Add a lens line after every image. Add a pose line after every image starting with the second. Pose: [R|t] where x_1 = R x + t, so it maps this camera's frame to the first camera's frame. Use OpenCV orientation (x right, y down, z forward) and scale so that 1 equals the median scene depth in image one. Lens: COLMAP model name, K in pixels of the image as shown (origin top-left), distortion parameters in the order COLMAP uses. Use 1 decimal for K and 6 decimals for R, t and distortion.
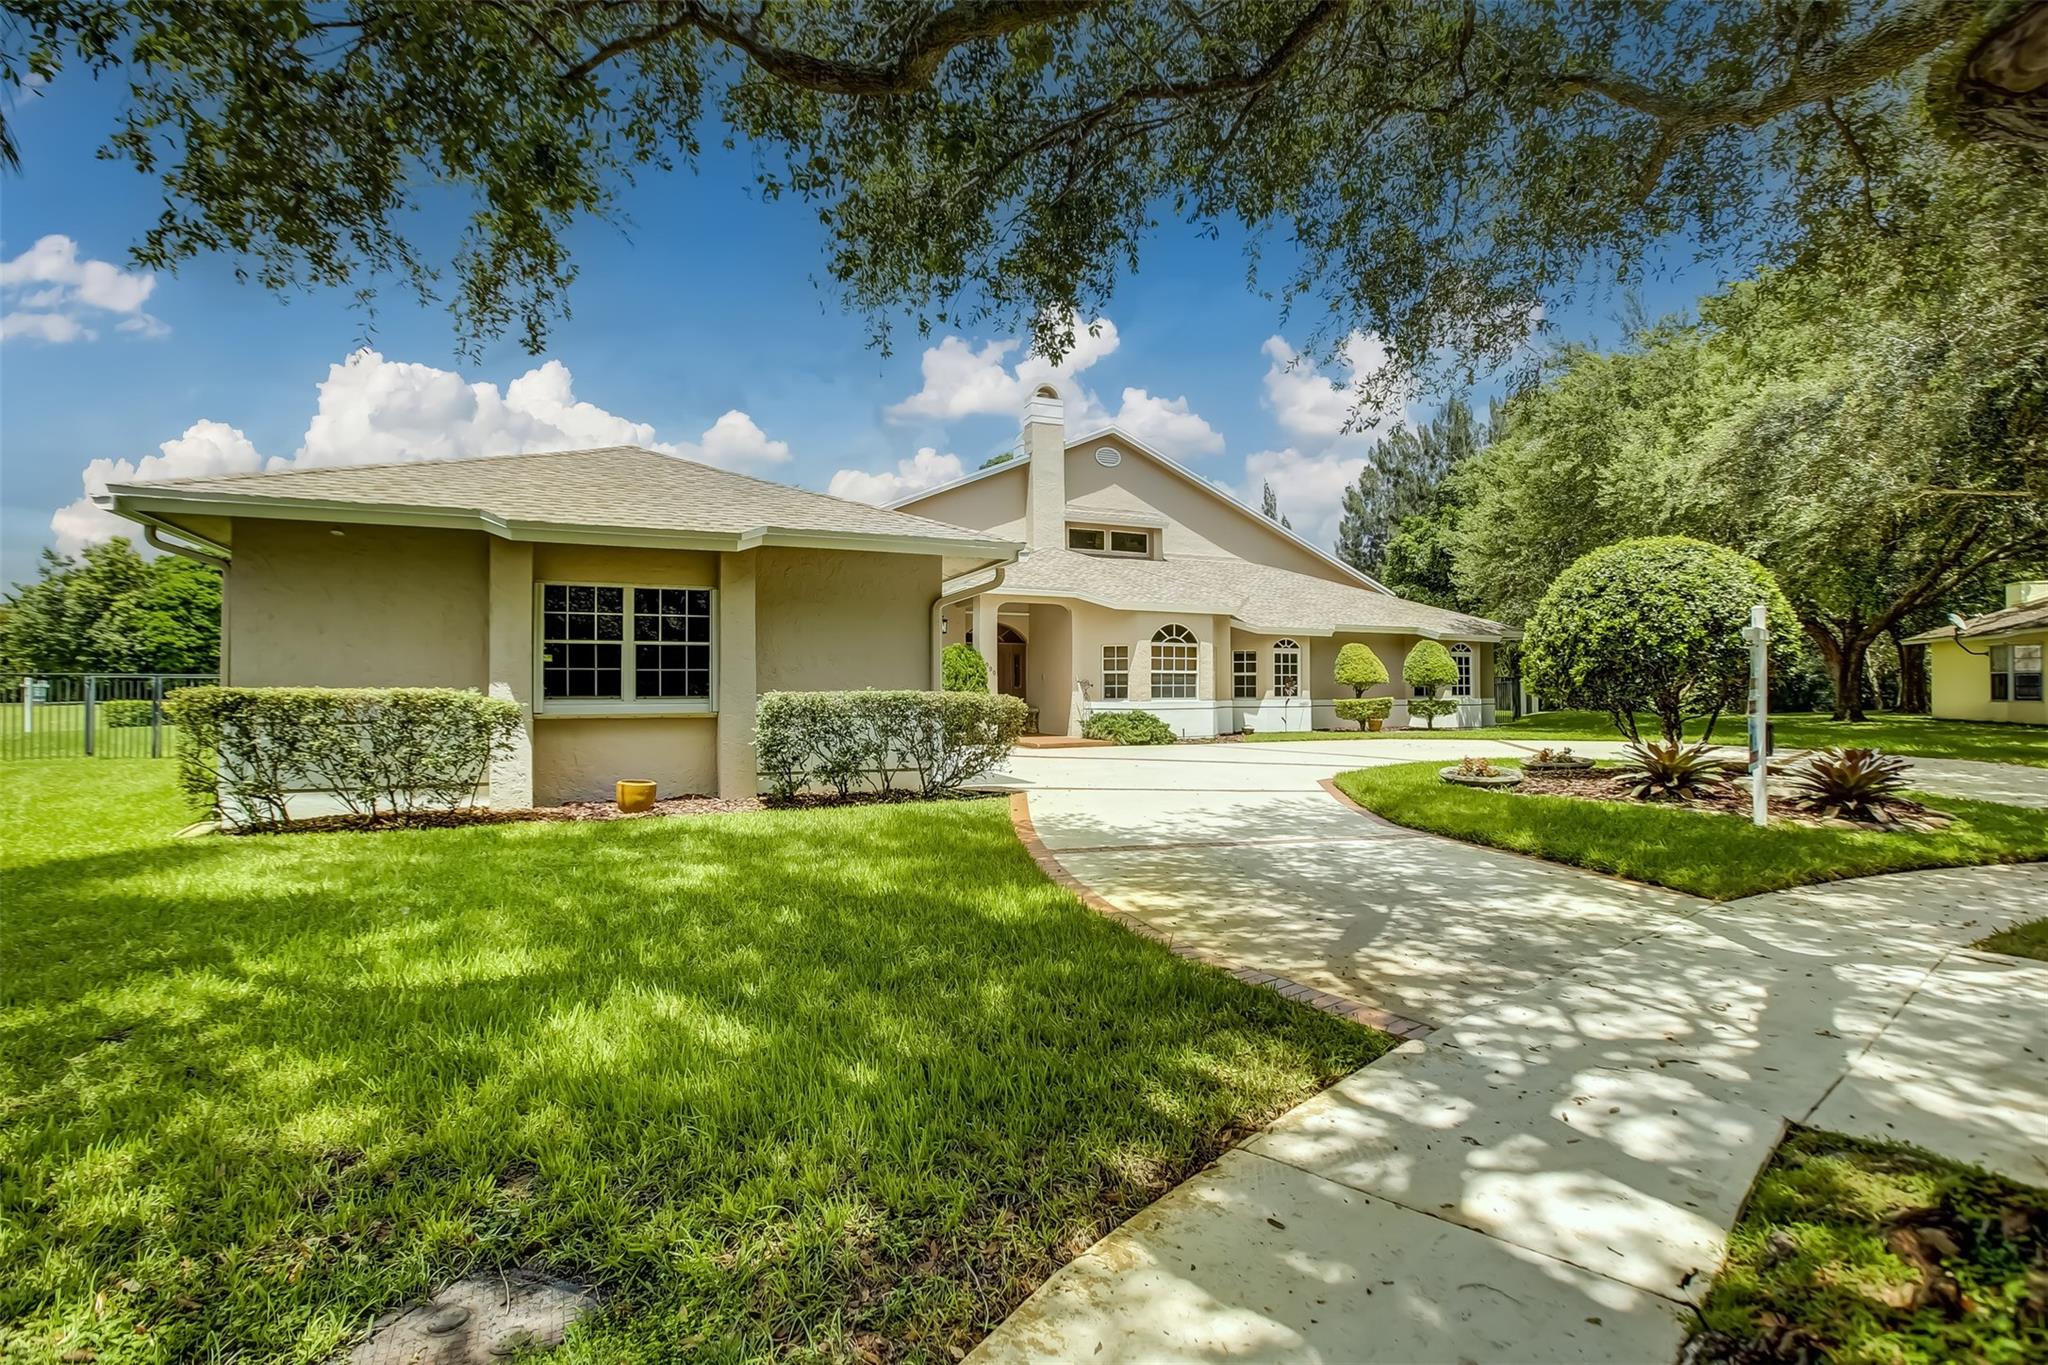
lens RADIAL K [[920.3, 0, 1009.7], [0, 920.3, 703.1], [0, 0, 1]] dist [-0.031472, 0.001467]
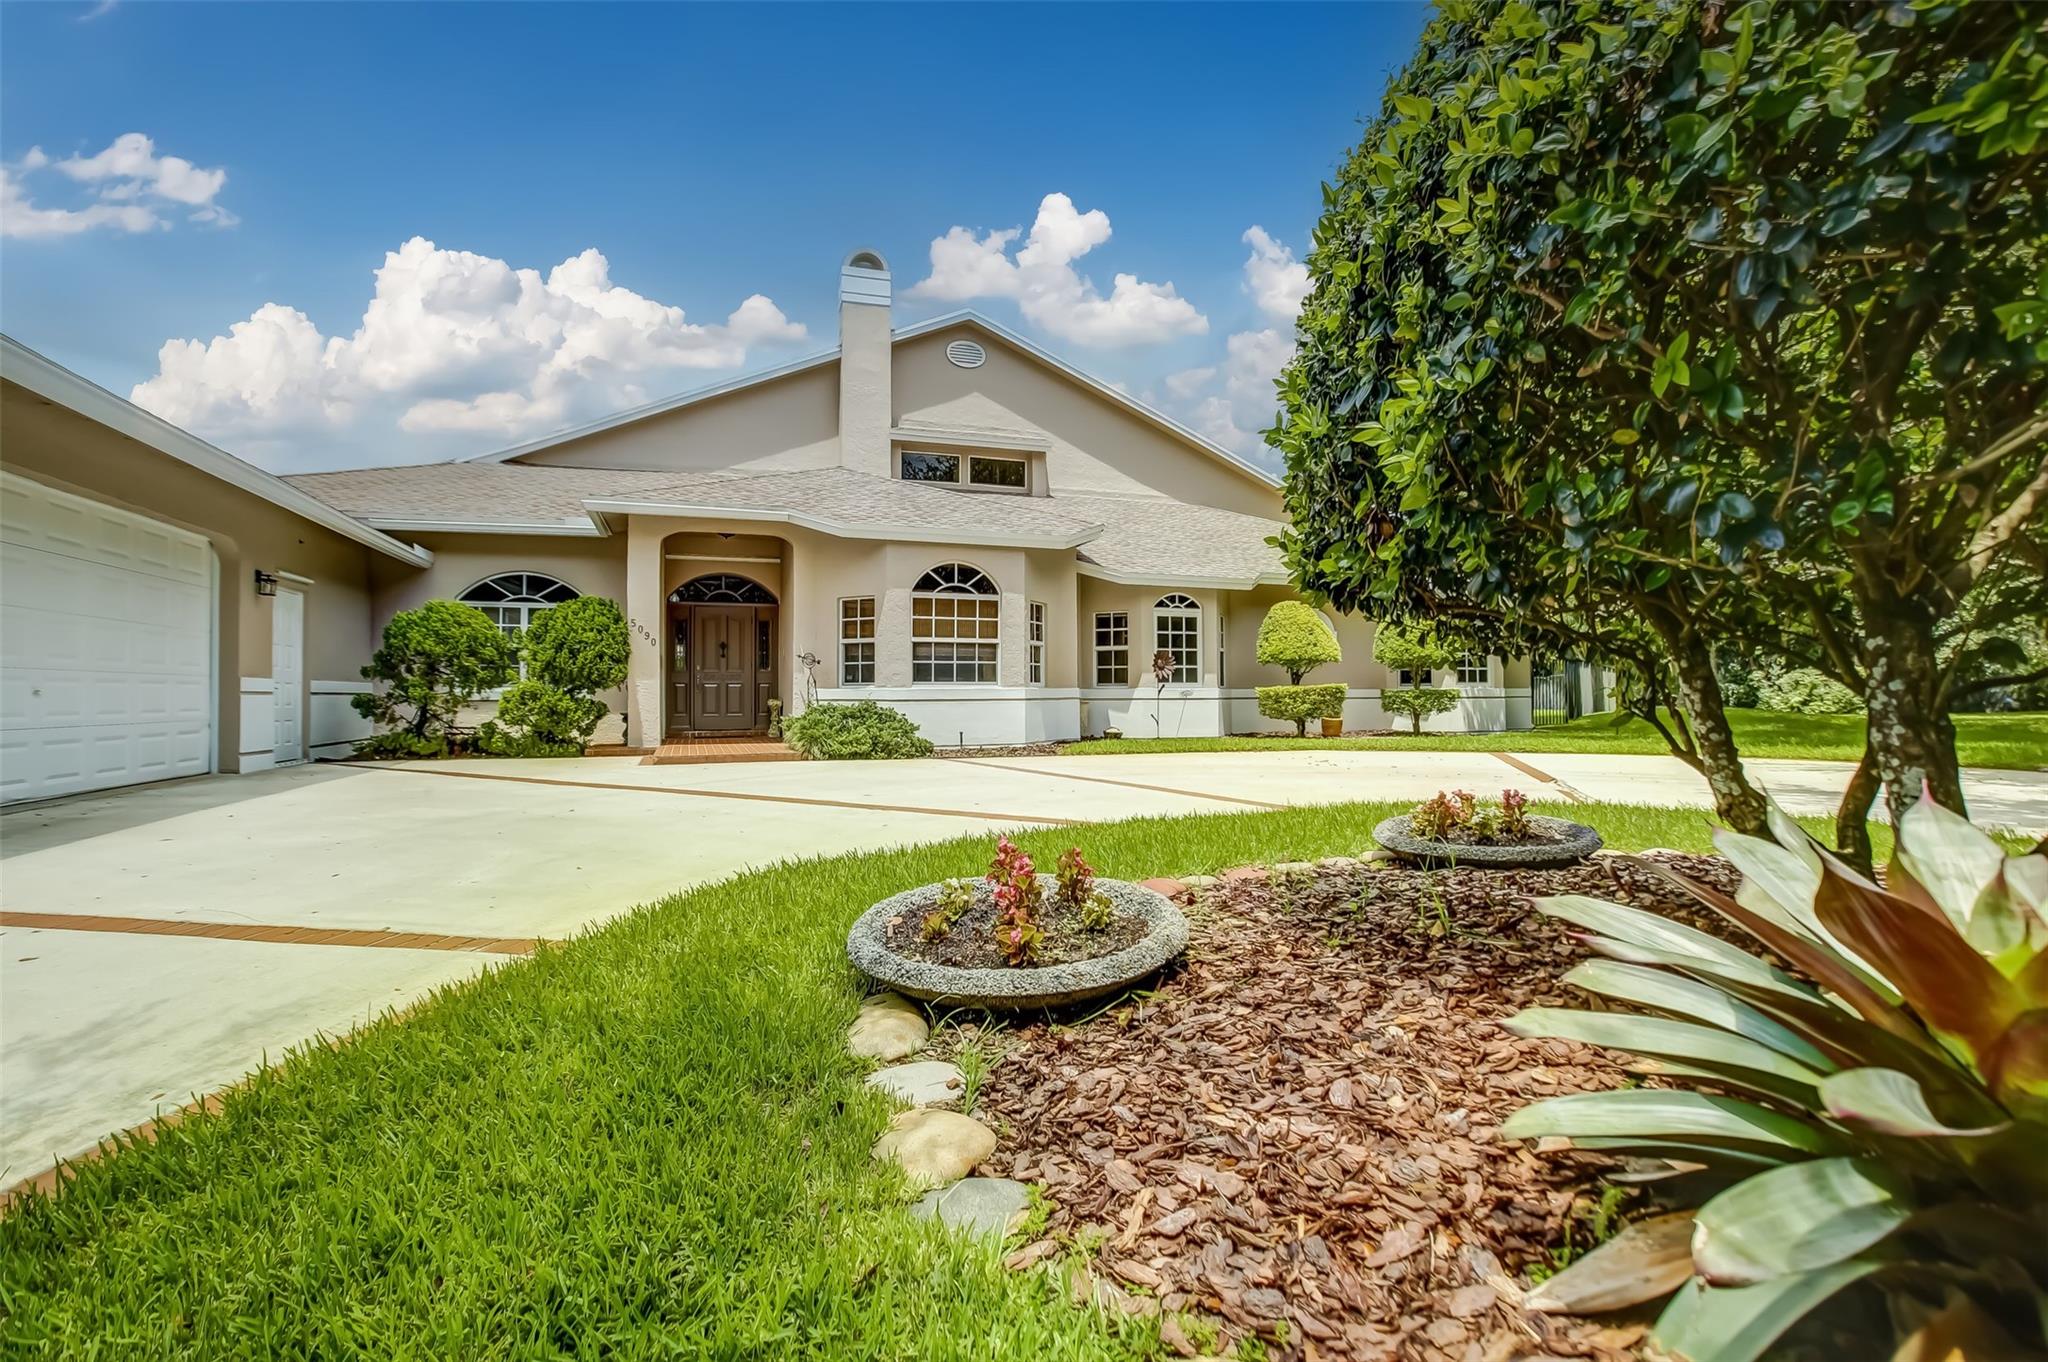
lens RADIAL K [[920.3, 0, 1006.9], [0, 920.3, 687.4], [0, 0, 1]] dist [-0.031472, 0.001467]
pose [[0.995979, -0.002316, -0.089562, 0.266149], [0.000403, 0.999772, -0.021369, 0.010987], [0.089591, 0.021247, 0.995752, 0.382170]]
